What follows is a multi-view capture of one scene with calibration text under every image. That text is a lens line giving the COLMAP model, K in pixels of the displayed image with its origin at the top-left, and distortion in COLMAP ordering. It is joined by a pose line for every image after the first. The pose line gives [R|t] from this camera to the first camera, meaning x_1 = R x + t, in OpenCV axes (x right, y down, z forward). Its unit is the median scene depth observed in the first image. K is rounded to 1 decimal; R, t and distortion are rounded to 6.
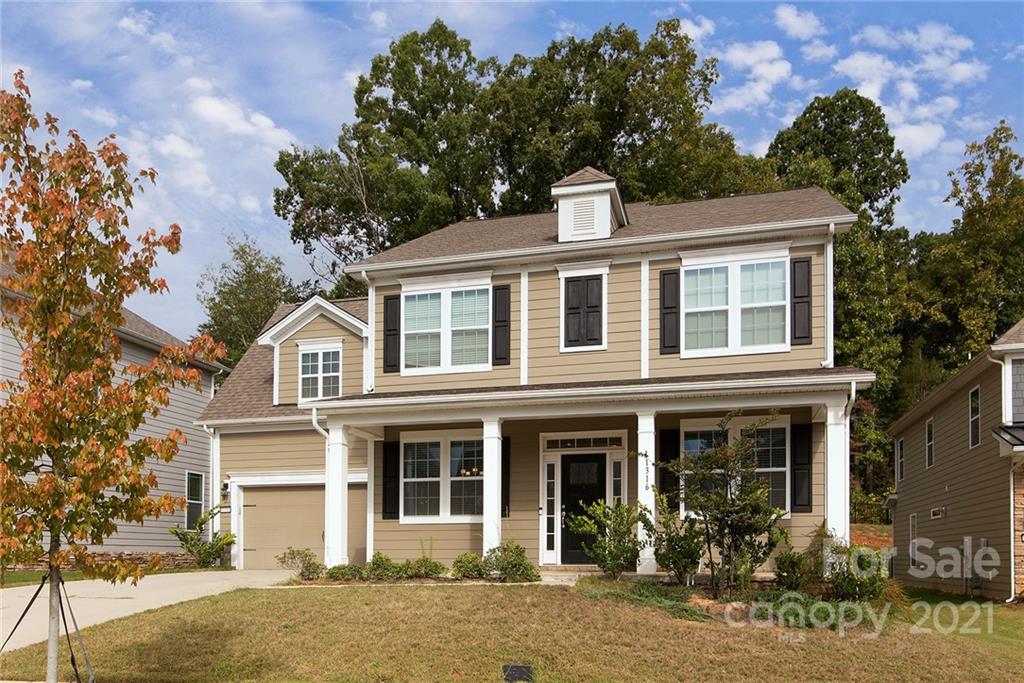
lens RADIAL K [[867.8, 0, 512.1], [0, 867.8, 343.8], [0, 0, 1]] dist [-0.000684, 0.002479]
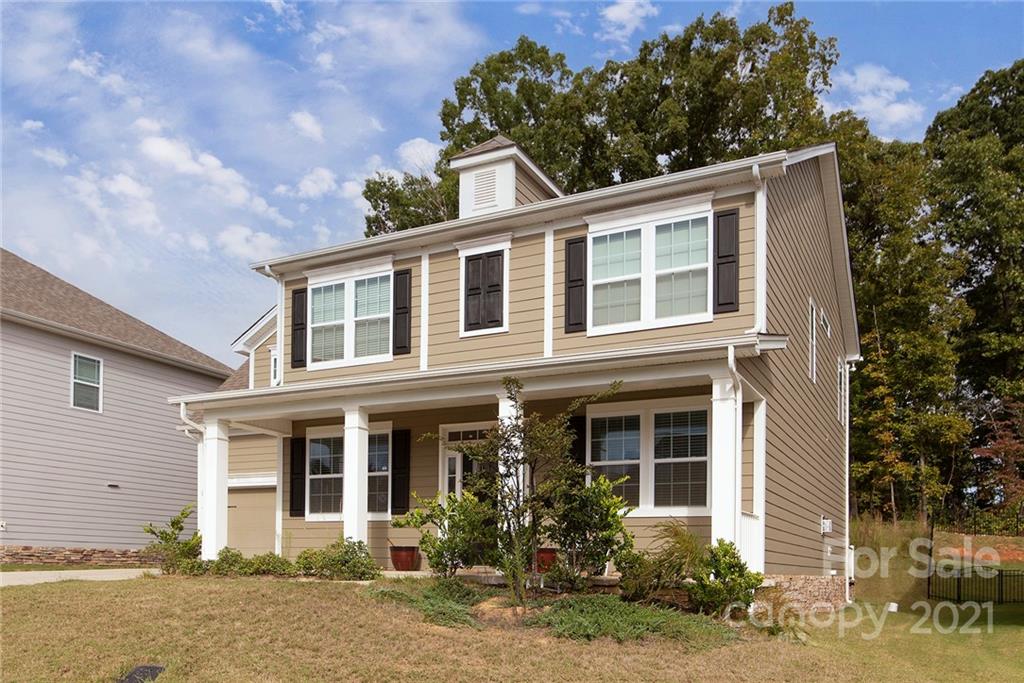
lens RADIAL K [[818.1, 0, 508.8], [0, 818.1, 385.9], [0, 0, 1]] dist [-0.000240, -0.000603]
pose [[0.966187, -0.039438, -0.254810, 0.323263], [0.044290, 0.998930, 0.013330, 0.051822], [0.254011, -0.024165, 0.966899, 0.167523]]
